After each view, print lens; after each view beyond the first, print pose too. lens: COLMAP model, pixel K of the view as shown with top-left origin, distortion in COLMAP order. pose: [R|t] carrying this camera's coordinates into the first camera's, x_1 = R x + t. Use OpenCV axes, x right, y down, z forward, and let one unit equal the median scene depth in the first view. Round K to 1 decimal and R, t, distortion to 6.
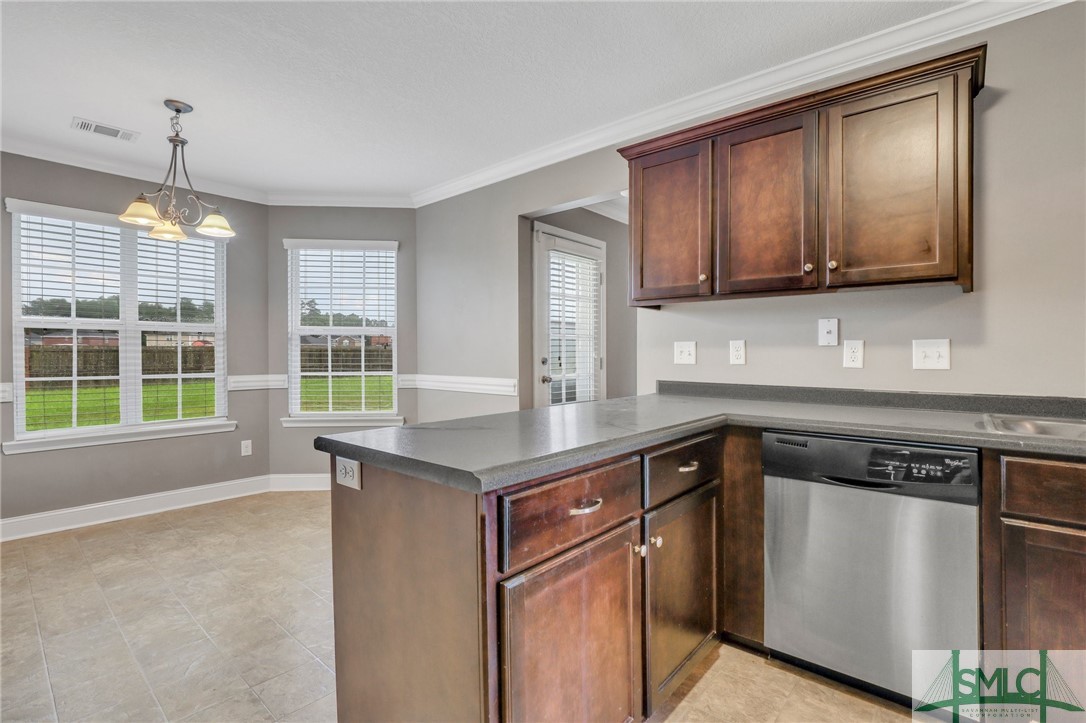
lens RADIAL K [[504.2, 0, 544.7], [0, 504.2, 357.3], [0, 0, 1]] dist [-0.024100, 0.000292]
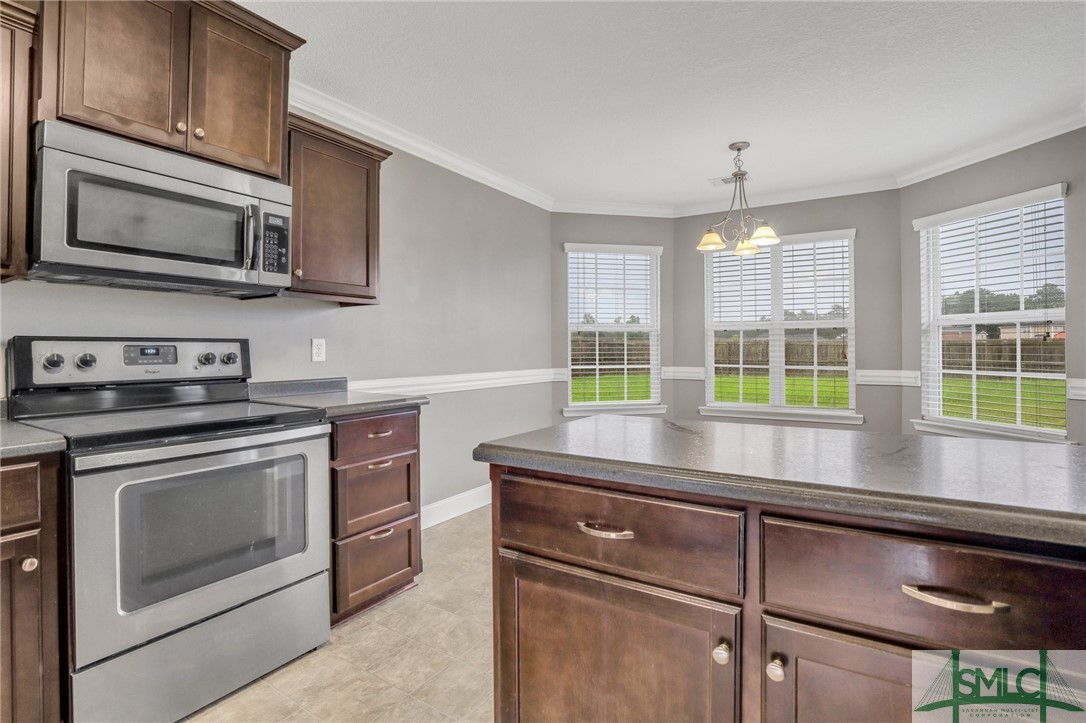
lens RADIAL K [[510.1, 0, 565.0], [0, 510.1, 350.3], [0, 0, 1]] dist [-0.021017, 0.000134]
pose [[0.170582, 0.005643, -0.985327, 0.308688], [-0.006072, 0.999971, 0.004676, -0.003706], [0.985325, 0.005185, 0.170612, 0.265030]]
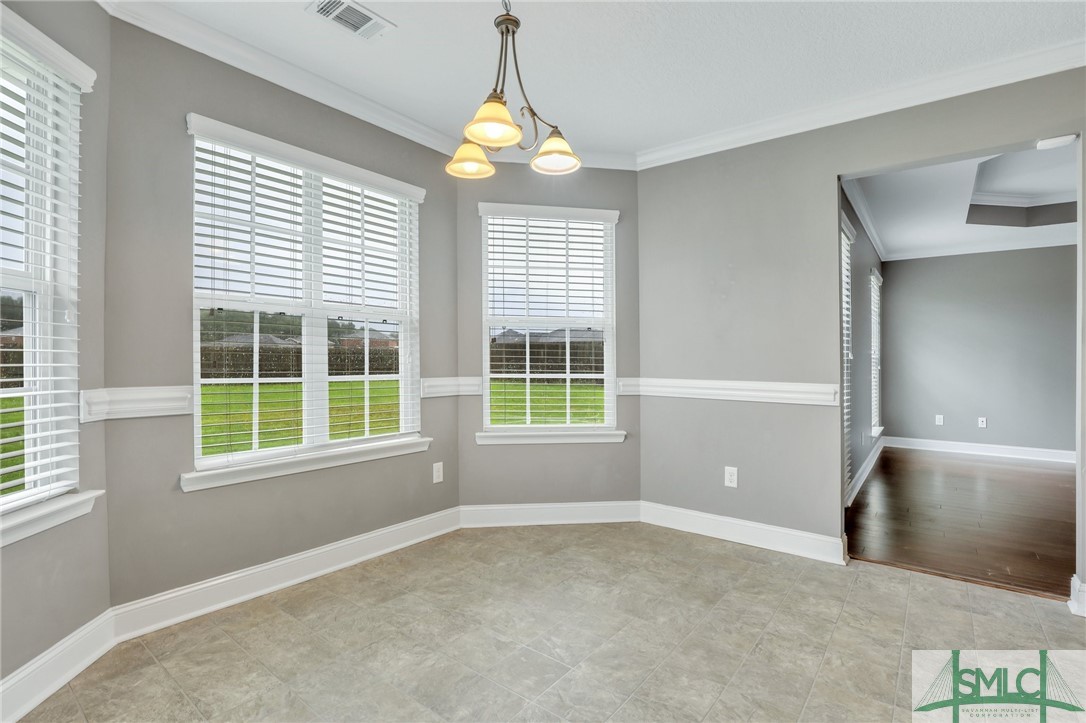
lens RADIAL K [[511.0, 0, 543.0], [0, 511.0, 361.5], [0, 0, 1]] dist [-0.043346, 0.000298]
pose [[0.998473, 0.008672, 0.054554, -0.545859], [-0.008535, 0.999960, -0.002739, 0.013987], [-0.054575, 0.002269, 0.998507, 0.242587]]
